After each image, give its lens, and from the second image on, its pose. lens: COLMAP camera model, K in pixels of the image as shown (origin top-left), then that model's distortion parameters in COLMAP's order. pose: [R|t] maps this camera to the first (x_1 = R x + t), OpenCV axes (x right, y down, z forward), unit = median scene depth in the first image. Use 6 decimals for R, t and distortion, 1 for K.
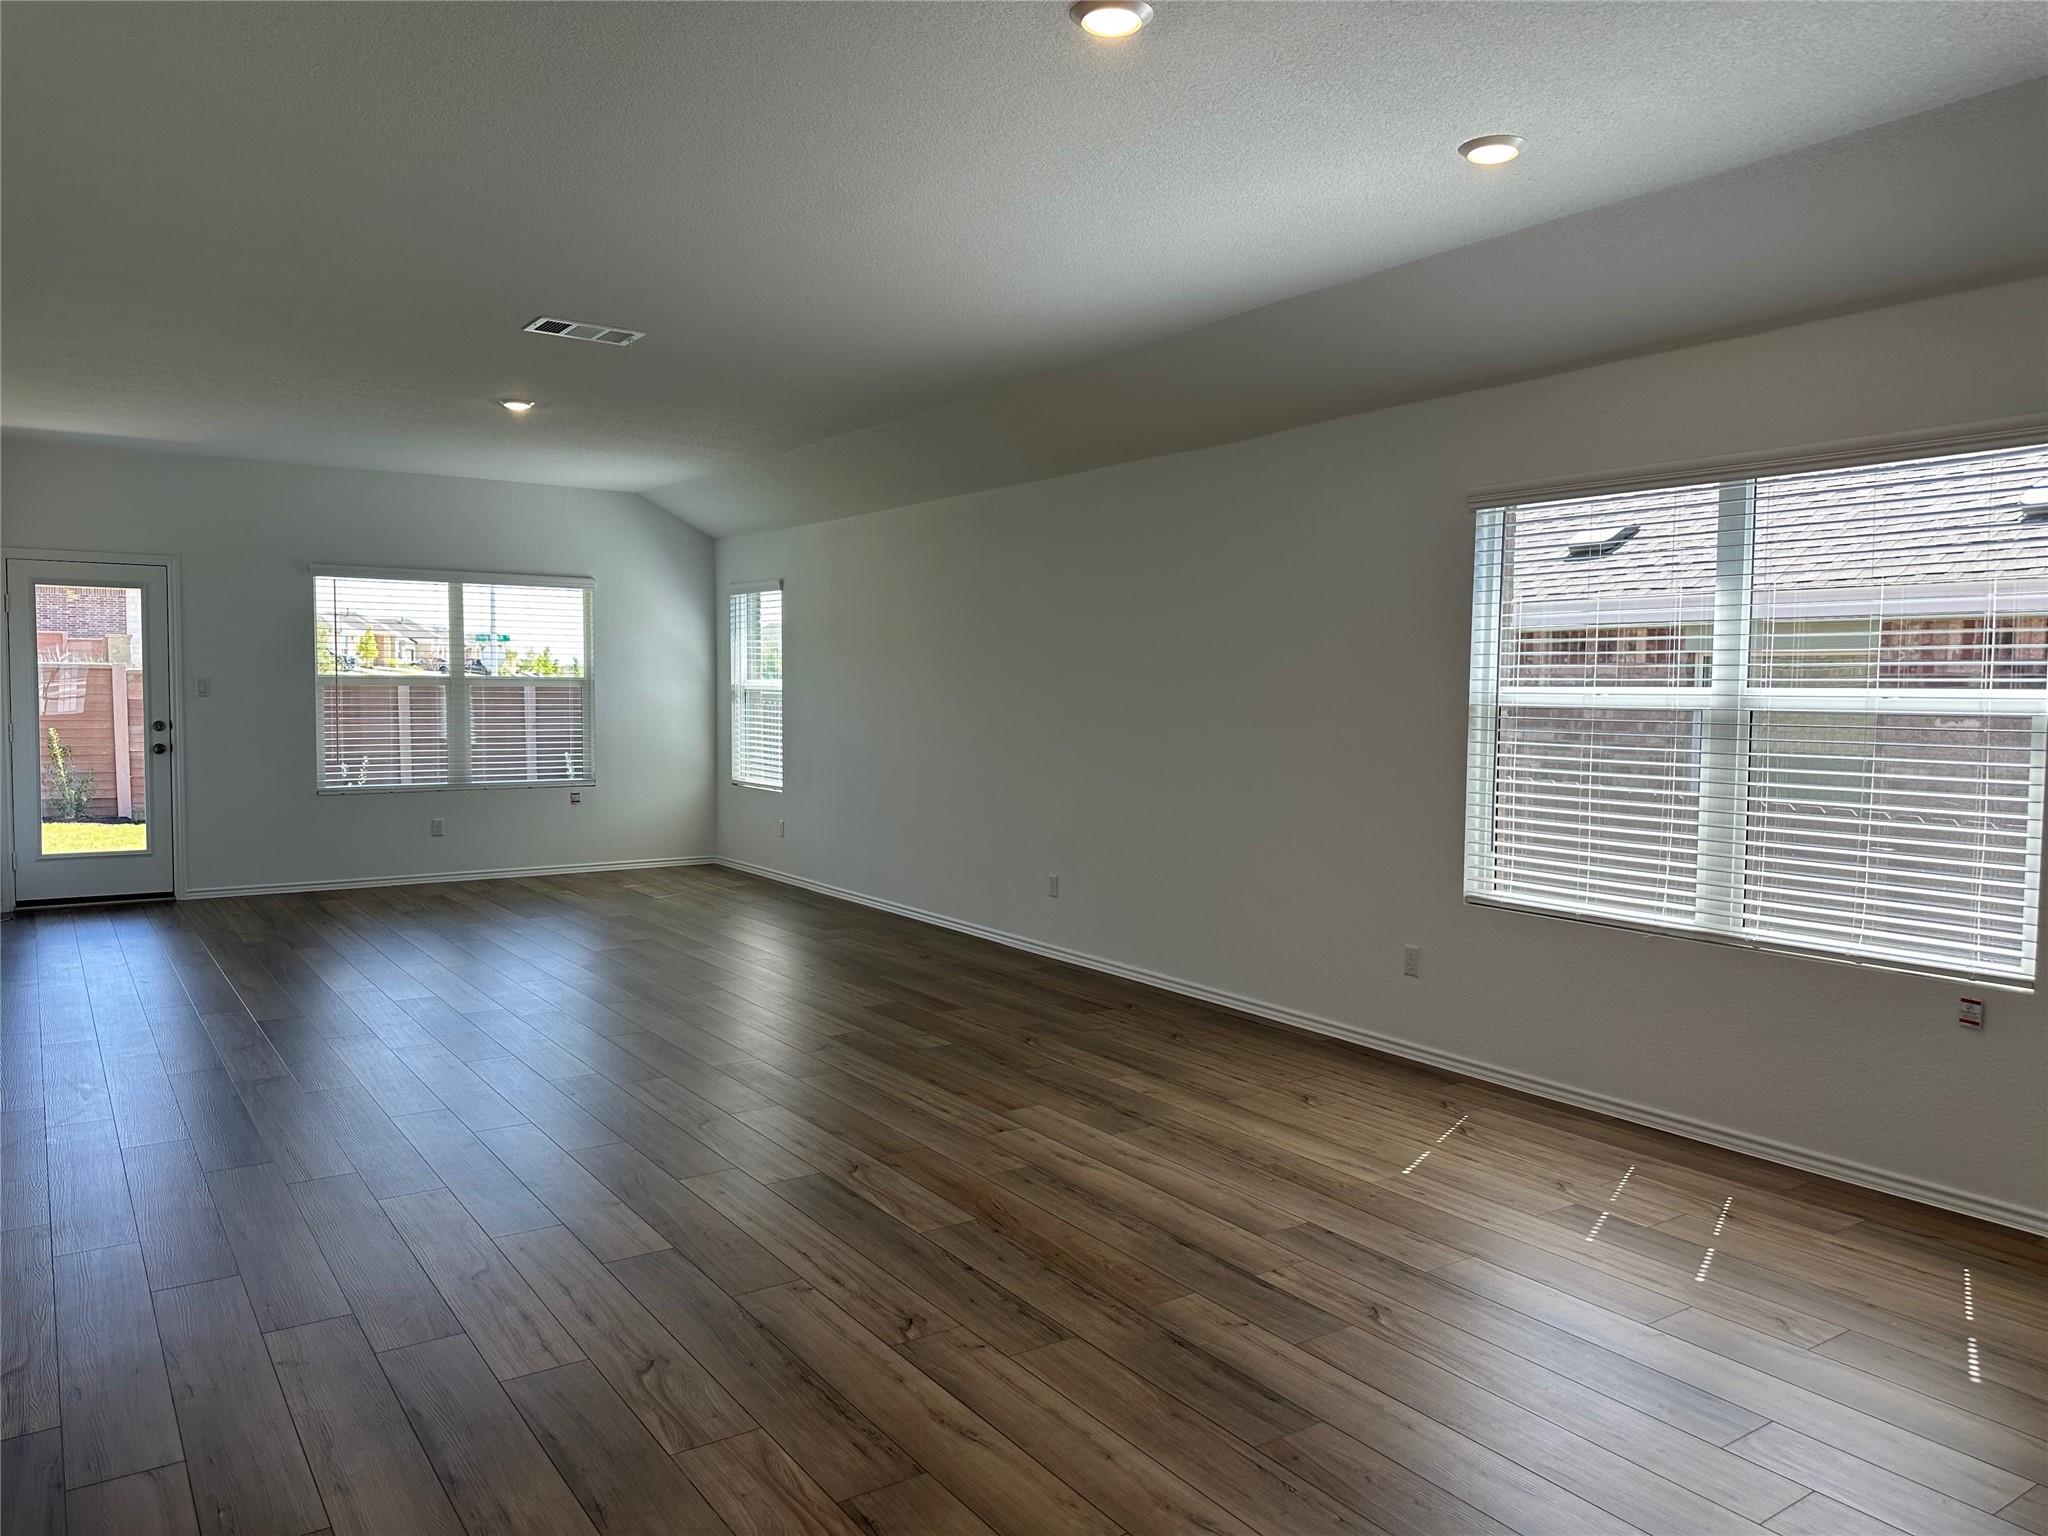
lens RADIAL K [[1420.1, 0, 1024.0], [0, 1420.1, 768.0], [0, 0, 1]] dist [0.080965, -0.113528]
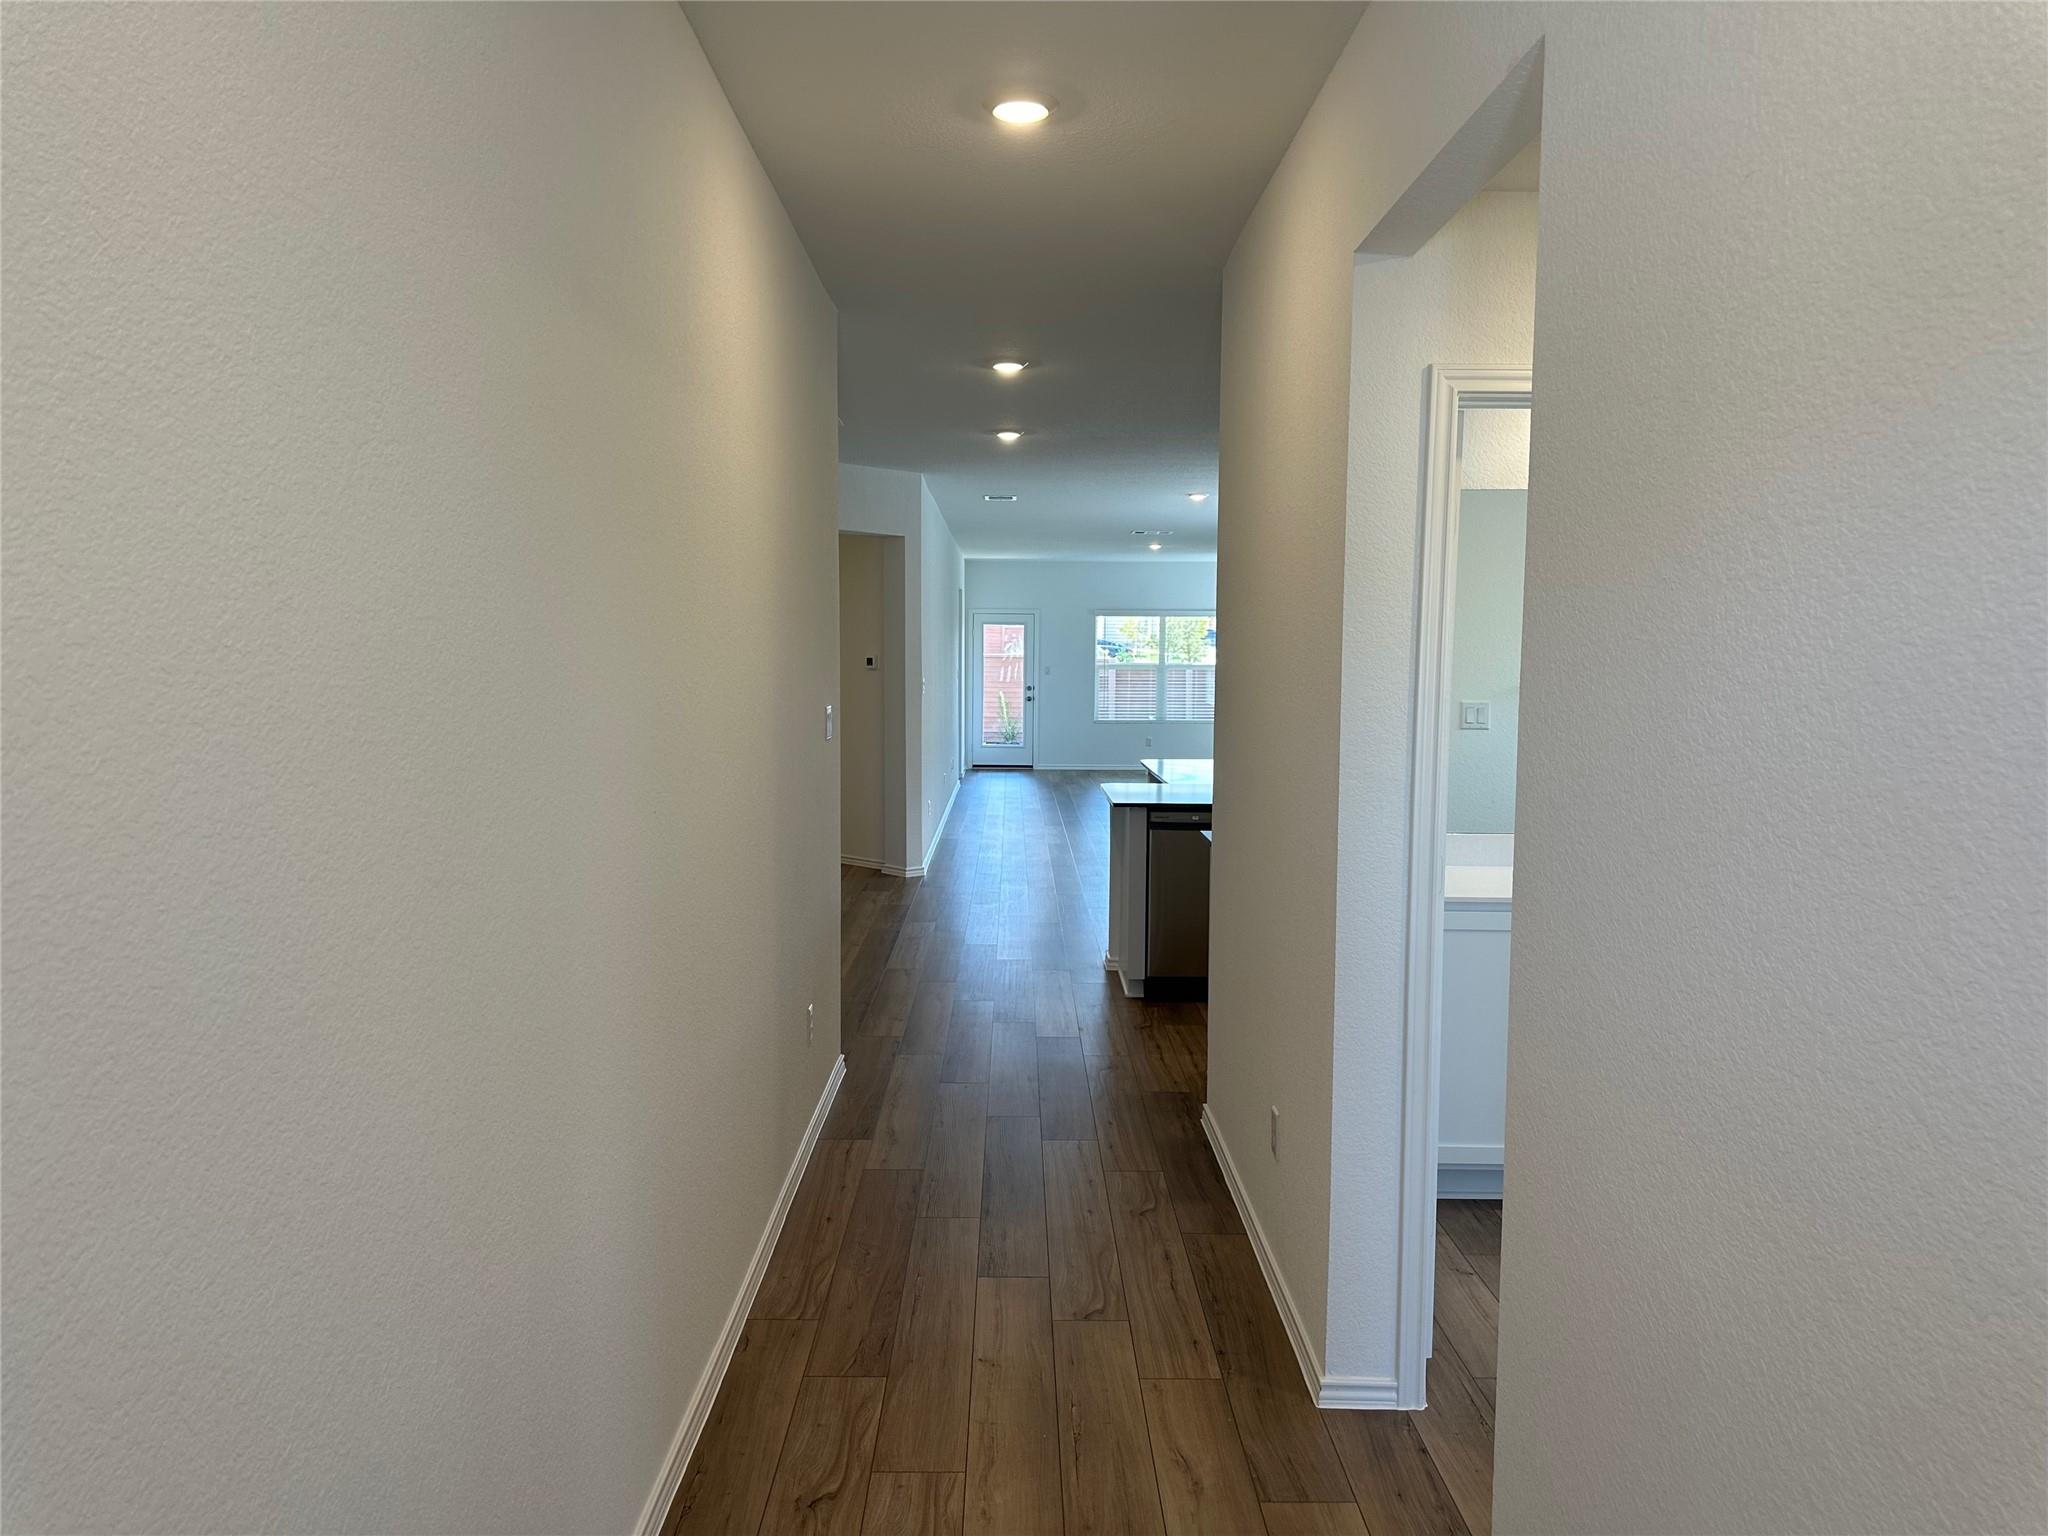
lens RADIAL K [[1412.1, 0, 1024.0], [0, 1412.1, 768.0], [0, 0, 1]] dist [0.092217, -0.092043]
pose [[0.827000, 0.041671, -0.560655, 0.591411], [-0.031002, 0.999112, 0.028530, 0.030495], [0.561346, -0.006213, 0.827558, -0.766728]]
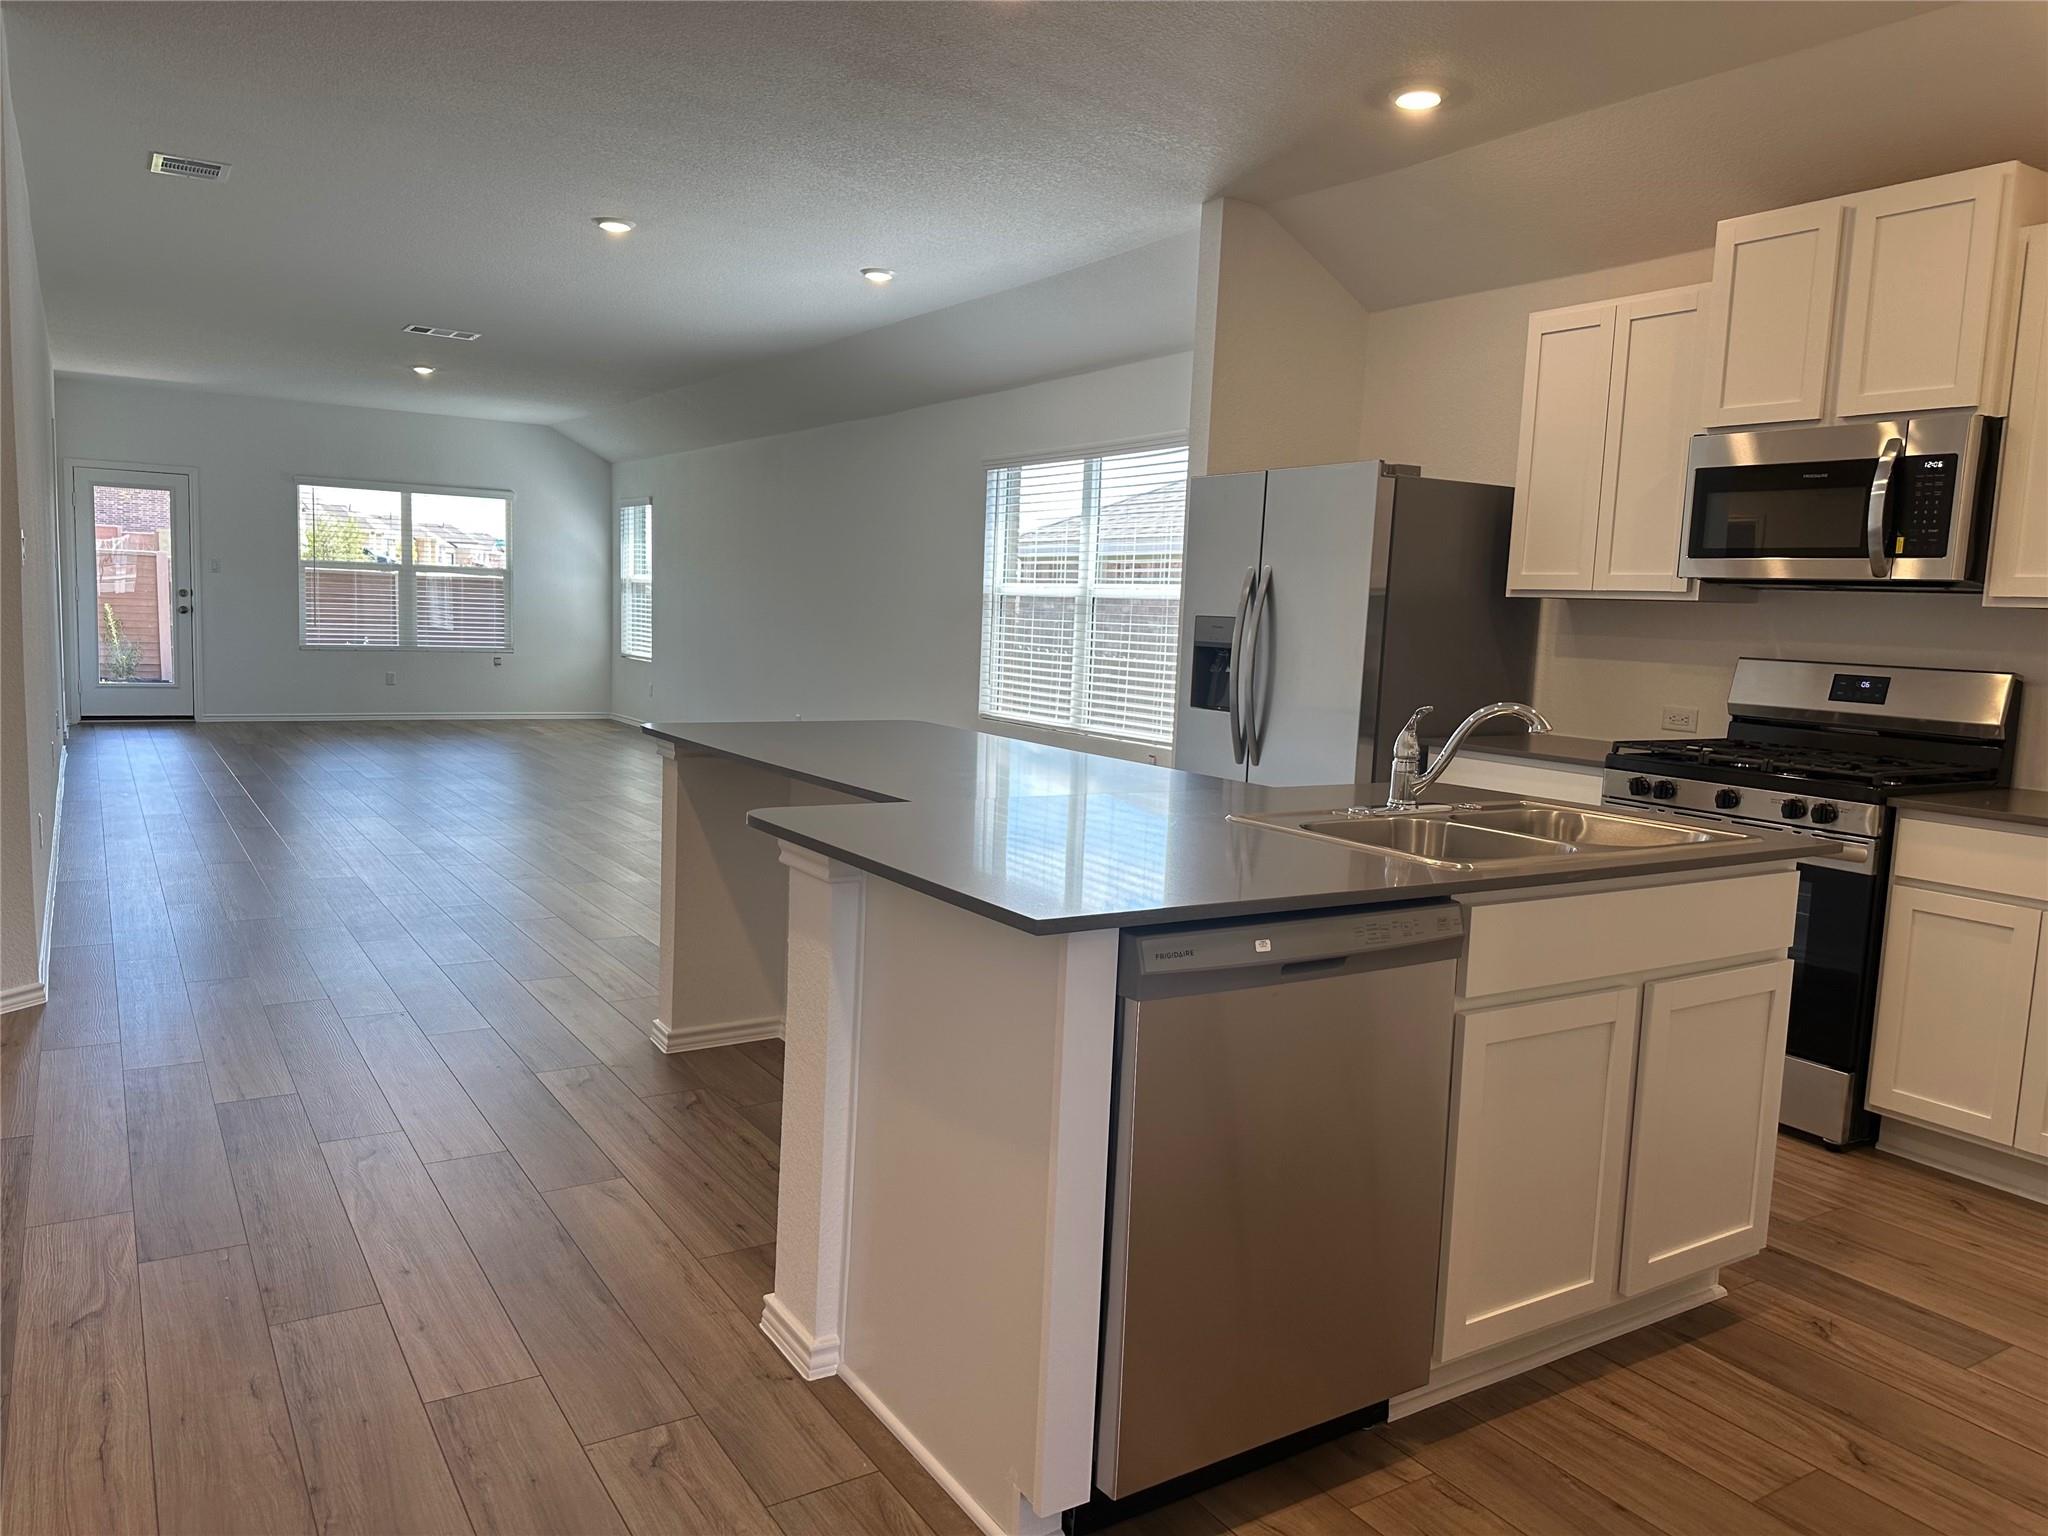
lens RADIAL K [[1431.0, 0, 1025.6], [0, 1431.0, 781.8], [0, 0, 1]] dist [0.055866, -0.080738]
pose [[0.999049, 0.033558, -0.027855, 0.240900], [-0.031704, 0.997412, 0.064528, 0.035413], [0.029948, -0.063584, 0.997527, -0.352385]]
